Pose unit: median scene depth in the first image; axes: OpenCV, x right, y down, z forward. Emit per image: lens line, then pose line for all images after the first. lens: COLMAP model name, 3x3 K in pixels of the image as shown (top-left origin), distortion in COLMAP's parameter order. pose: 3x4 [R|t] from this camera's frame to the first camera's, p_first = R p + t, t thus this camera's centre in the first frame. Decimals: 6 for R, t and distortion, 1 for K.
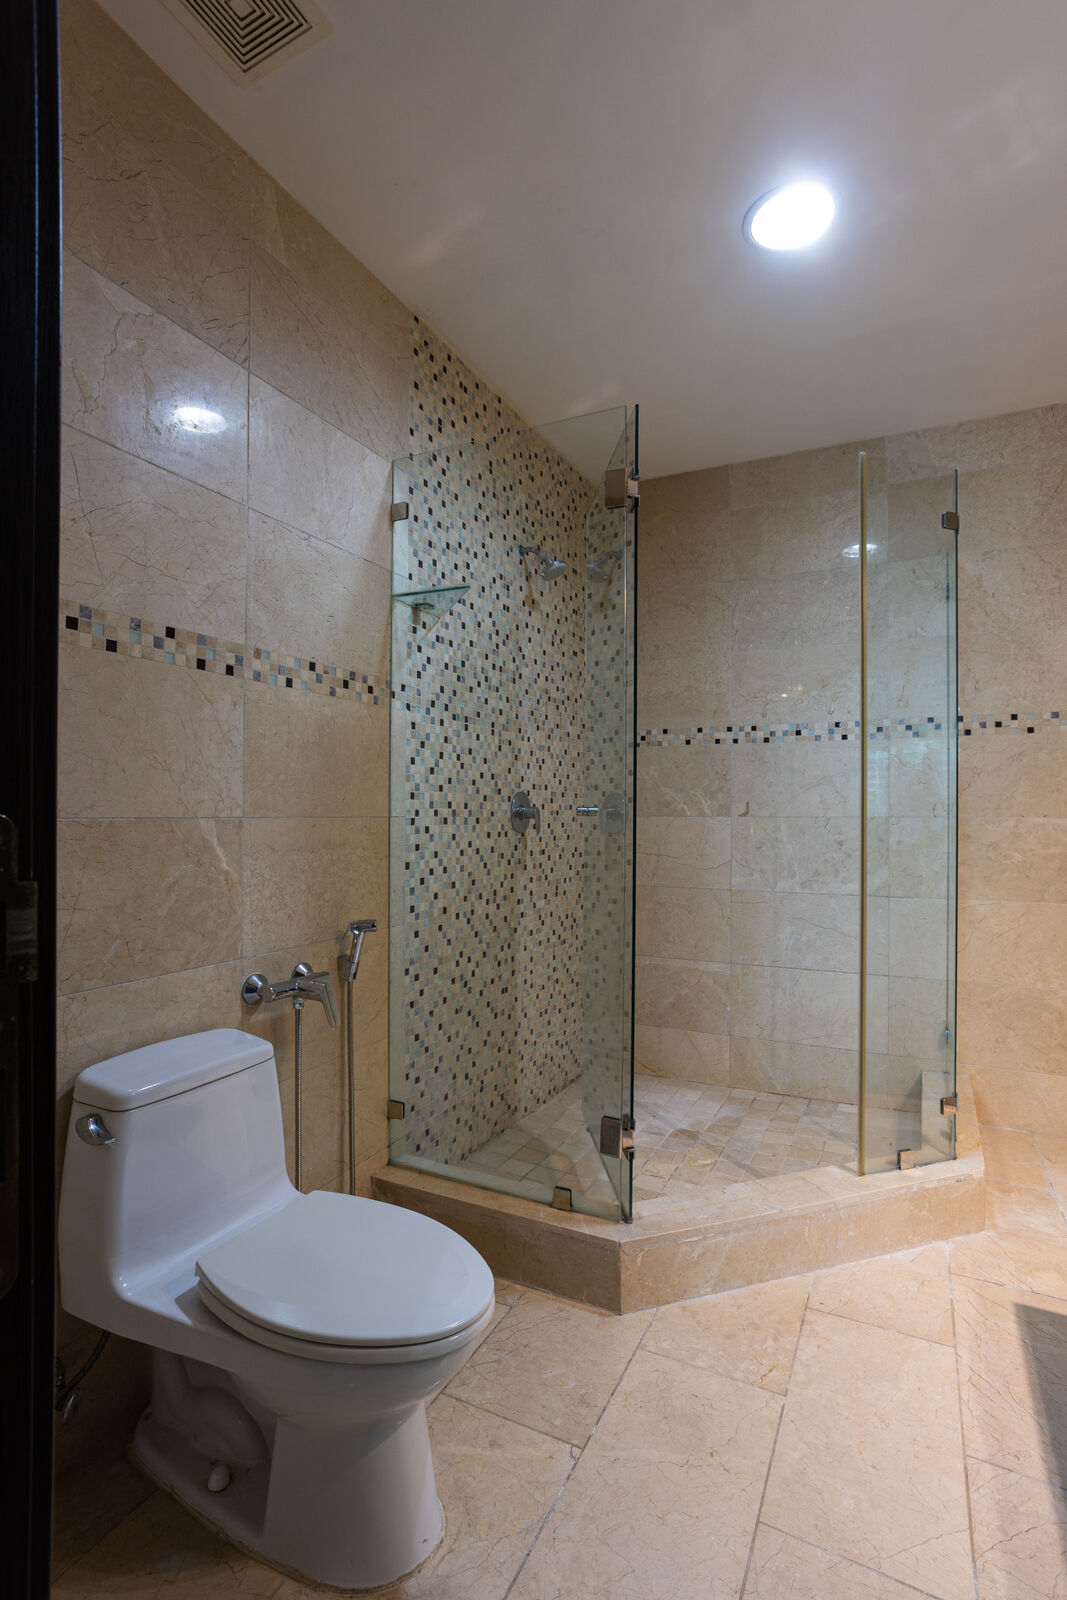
lens RADIAL K [[780.2, 0, 531.7], [0, 780.2, 810.4], [0, 0, 1]] dist [-0.047944, 0.014623]
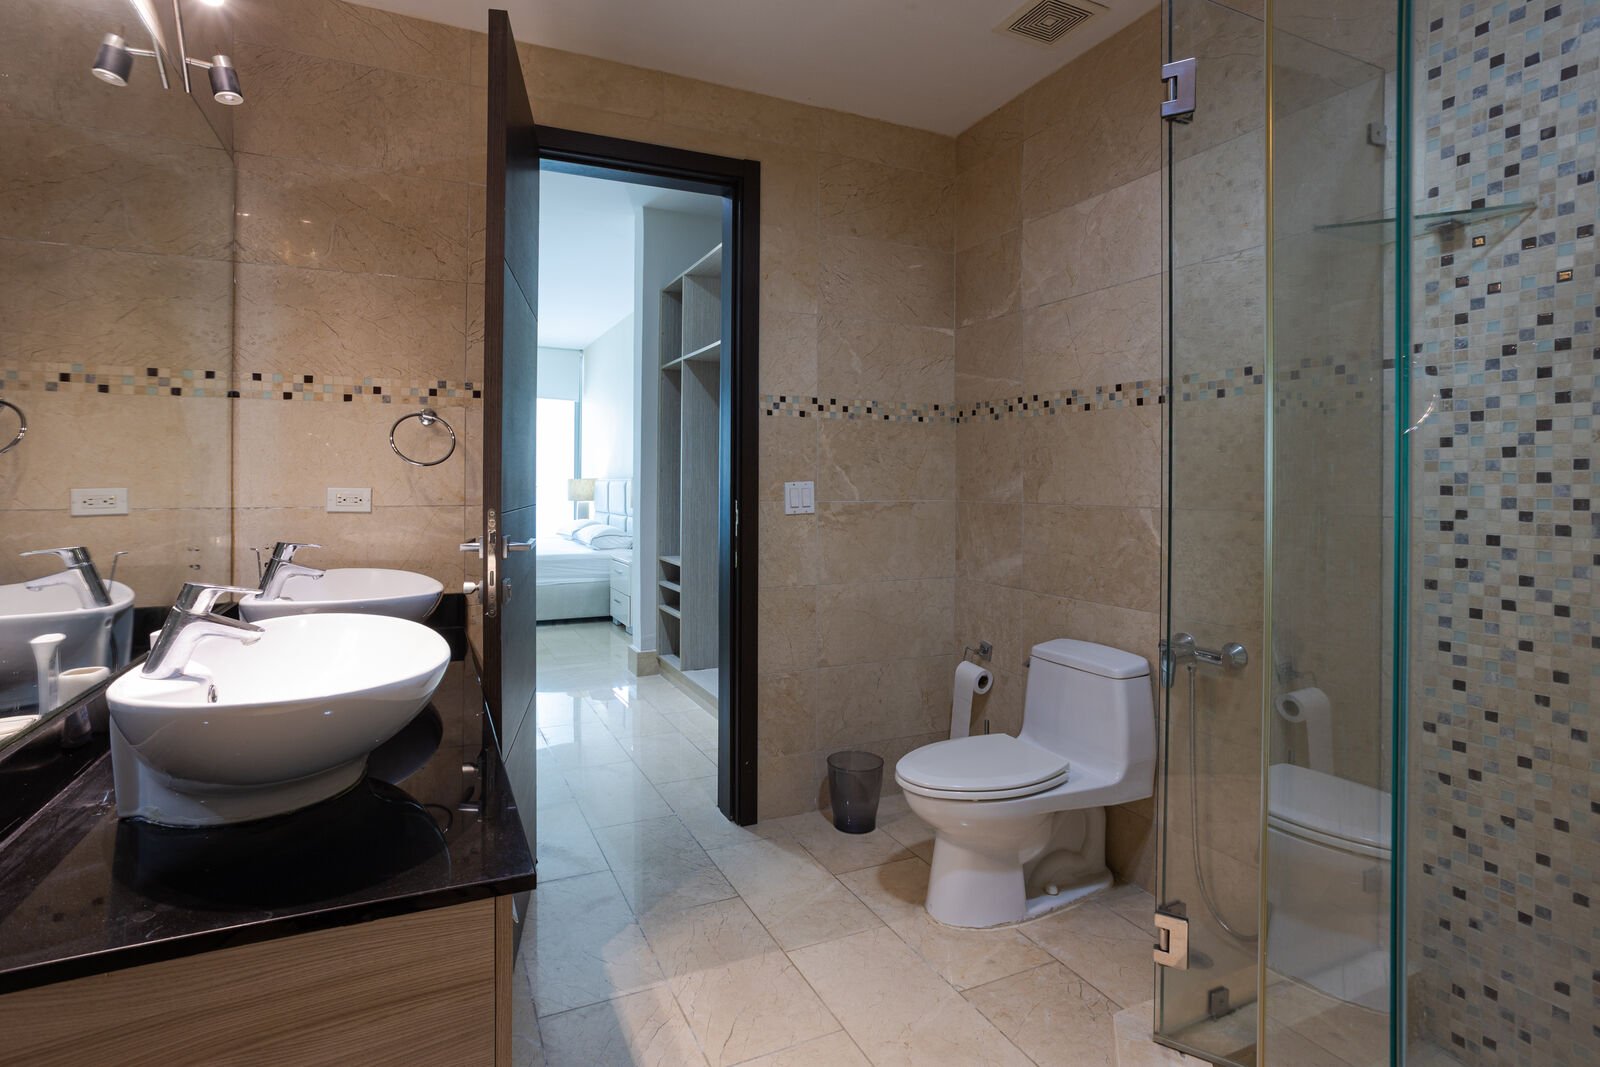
lens RADIAL K [[780.2, 0, 773.4], [0, 780.2, 491.0], [0, 0, 1]] dist [-0.047944, 0.014623]
pose [[-0.625444, 0.006111, -0.780245, 0.780088], [-0.001539, 0.999958, 0.009066, -0.023311], [0.780267, 0.006871, -0.625409, 0.943265]]
